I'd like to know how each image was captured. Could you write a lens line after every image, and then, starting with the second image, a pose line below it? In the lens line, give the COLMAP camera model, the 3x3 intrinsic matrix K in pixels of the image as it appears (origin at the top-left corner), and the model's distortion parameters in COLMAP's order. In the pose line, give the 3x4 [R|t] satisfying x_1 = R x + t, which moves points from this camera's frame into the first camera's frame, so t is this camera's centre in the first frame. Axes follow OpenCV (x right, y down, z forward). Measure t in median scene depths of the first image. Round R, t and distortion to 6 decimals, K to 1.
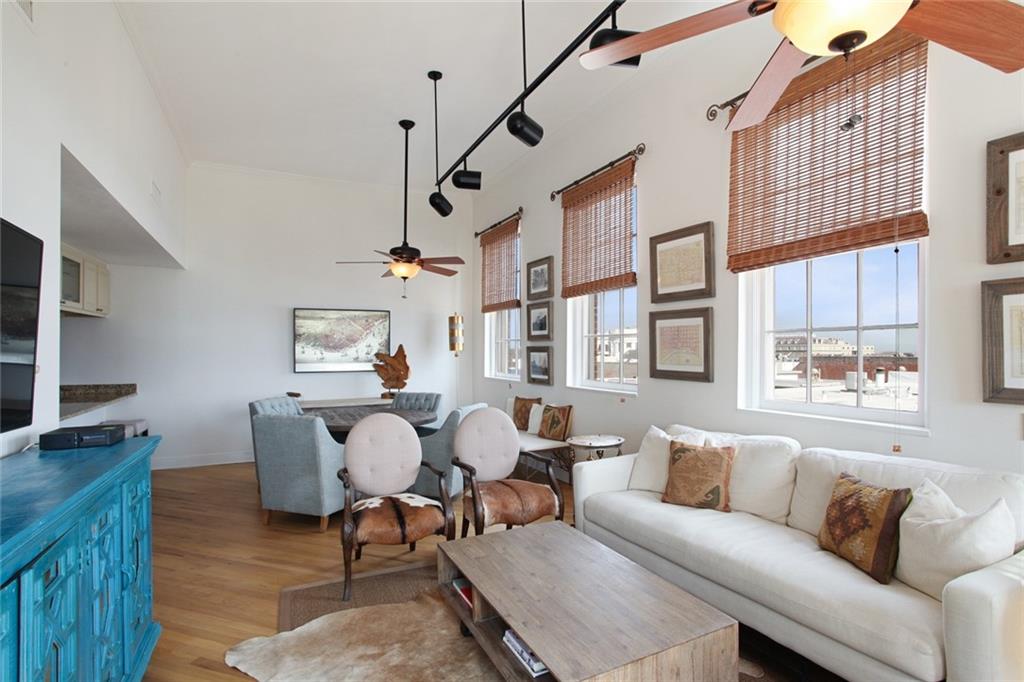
lens RADIAL K [[524.2, 0, 524.1], [0, 524.2, 342.9], [0, 0, 1]] dist [-0.039574, 0.023638]
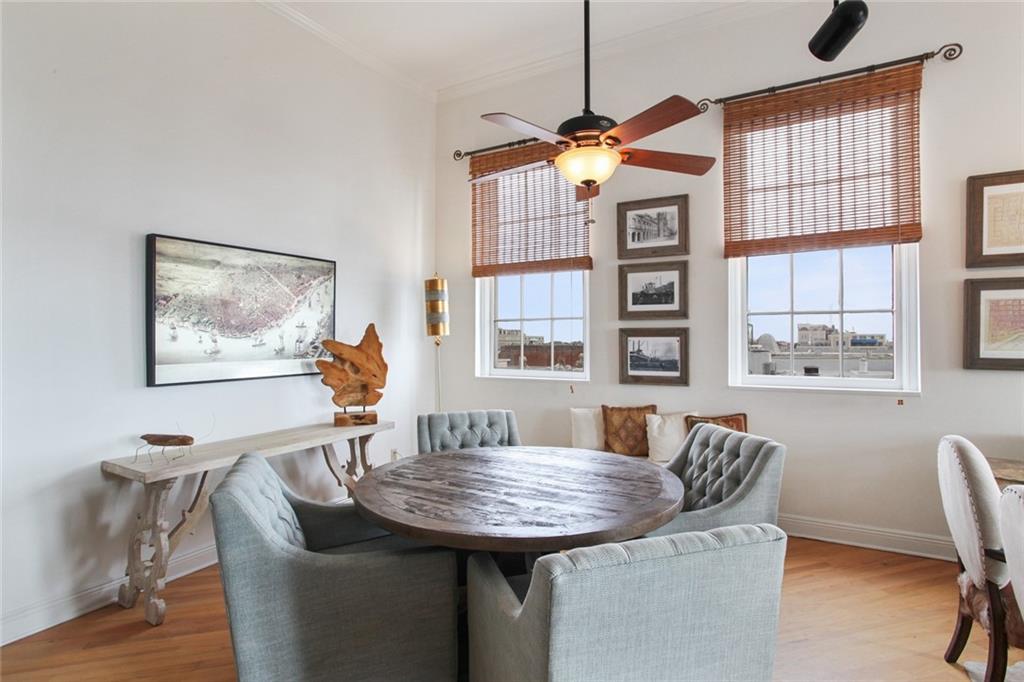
lens RADIAL K [[524.2, 0, 524.1], [0, 524.2, 342.9], [0, 0, 1]] dist [-0.039574, 0.023638]
pose [[0.823603, -0.005774, 0.567138, -0.469755], [-0.005026, 0.999835, 0.017479, 0.014135], [-0.567145, -0.017246, 0.823438, 0.524661]]
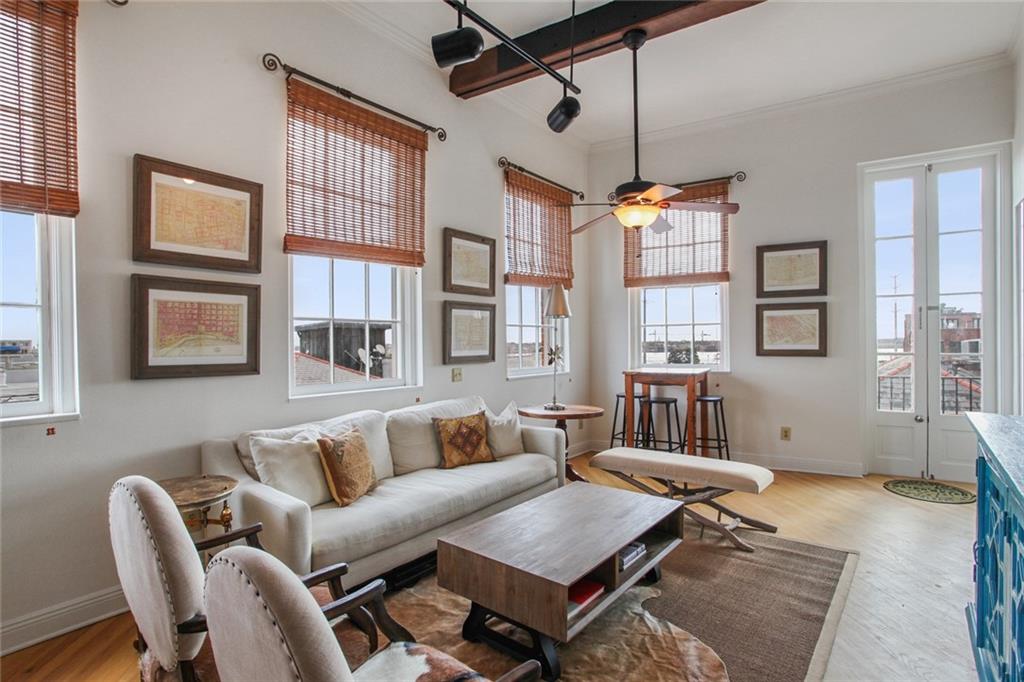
lens RADIAL K [[496.9, 0, 499.5], [0, 496.9, 343.9], [0, 0, 1]] dist [-0.051241, 0.023947]
pose [[-0.399611, -0.000197, 0.916685, -0.317723], [-0.005914, 0.999980, -0.002364, 0.015740], [-0.916666, -0.006365, -0.399604, 0.578049]]
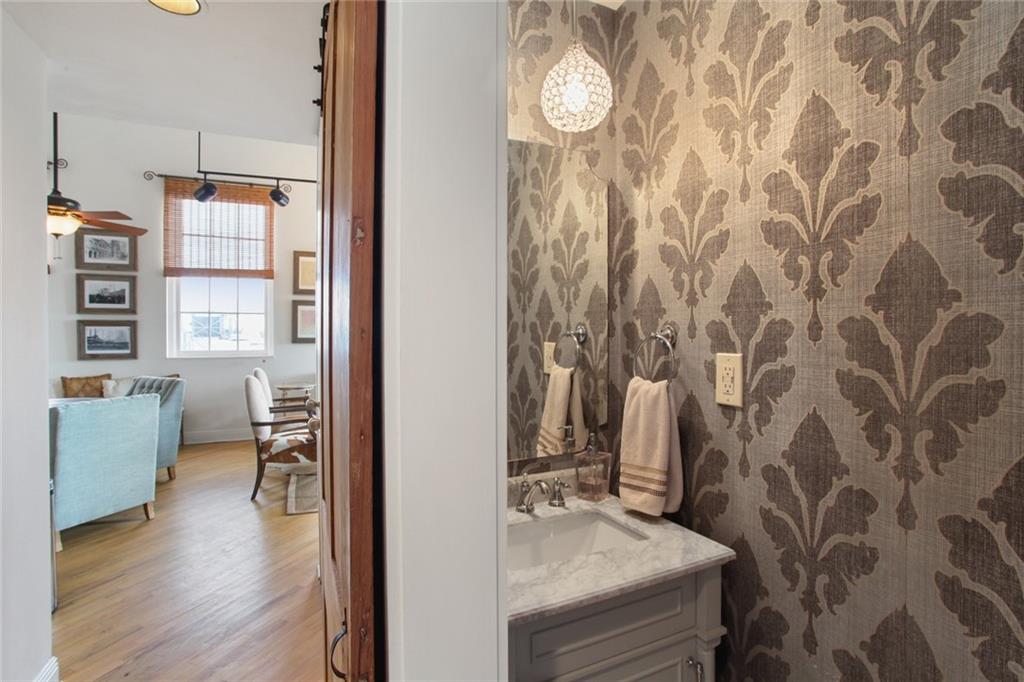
lens RADIAL K [[491.5, 0, 519.2], [0, 491.5, 338.6], [0, 0, 1]] dist [-0.081640, 0.035472]
pose [[0.018866, -0.015915, 0.999695, -0.793814], [-0.016743, 0.999728, 0.016231, 0.013180], [-0.999682, -0.017045, 0.018594, 0.221202]]
